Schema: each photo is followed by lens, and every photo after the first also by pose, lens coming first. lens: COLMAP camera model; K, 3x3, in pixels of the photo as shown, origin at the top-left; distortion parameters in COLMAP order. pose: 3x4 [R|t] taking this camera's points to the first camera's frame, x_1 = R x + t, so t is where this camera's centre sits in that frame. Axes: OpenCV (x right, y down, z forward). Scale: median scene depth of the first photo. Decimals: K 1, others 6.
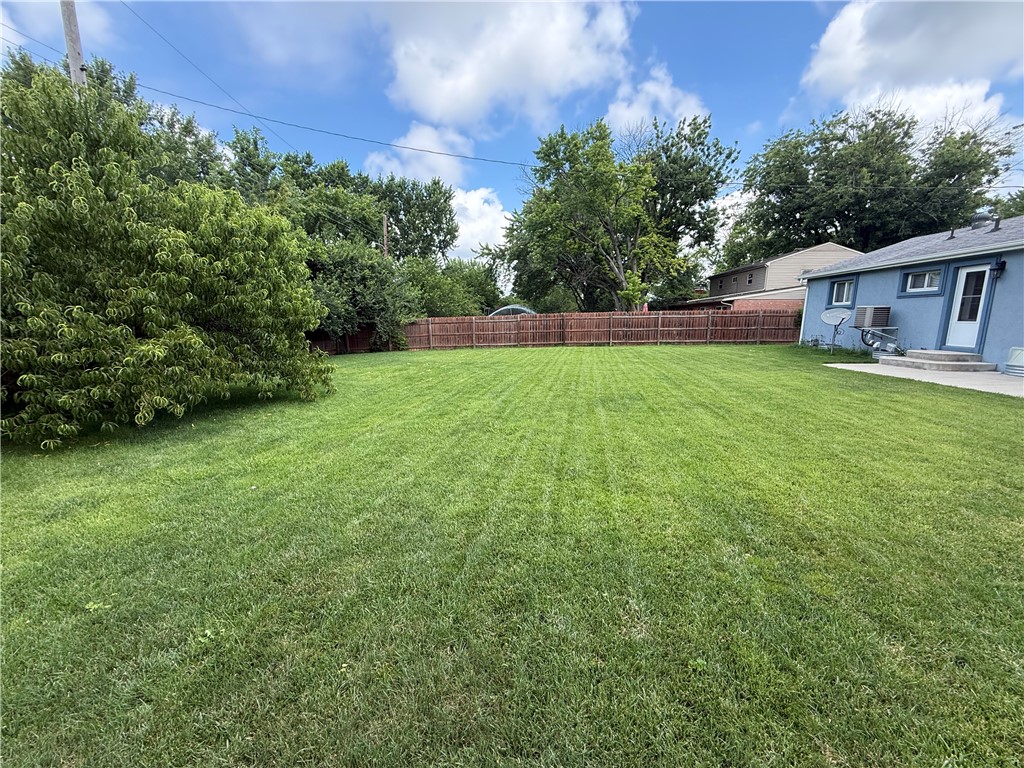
lens RADIAL K [[405.9, 0, 510.8], [0, 405.9, 384.6], [0, 0, 1]] dist [0.000376, -0.000261]
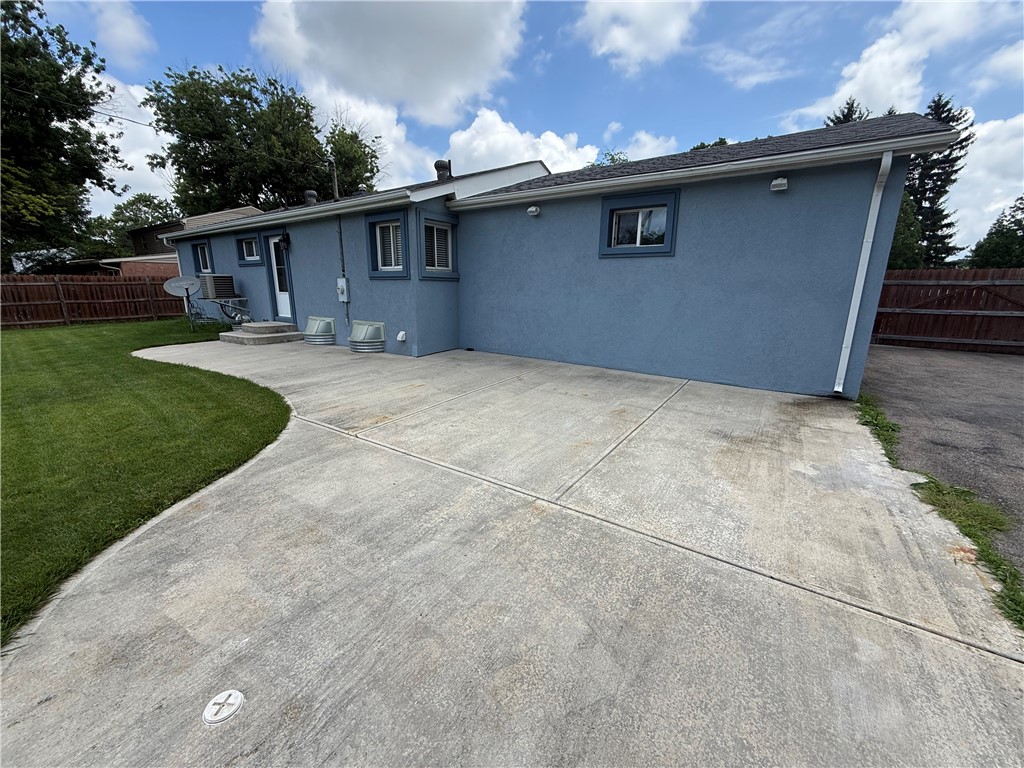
lens RADIAL K [[405.9, 0, 510.8], [0, 405.9, 384.6], [0, 0, 1]] dist [0.000376, -0.000261]
pose [[0.487559, -0.206869, 0.848228, 0.774089], [0.139015, 0.977524, 0.158496, -0.016605], [-0.861952, 0.040640, 0.505359, 0.003742]]
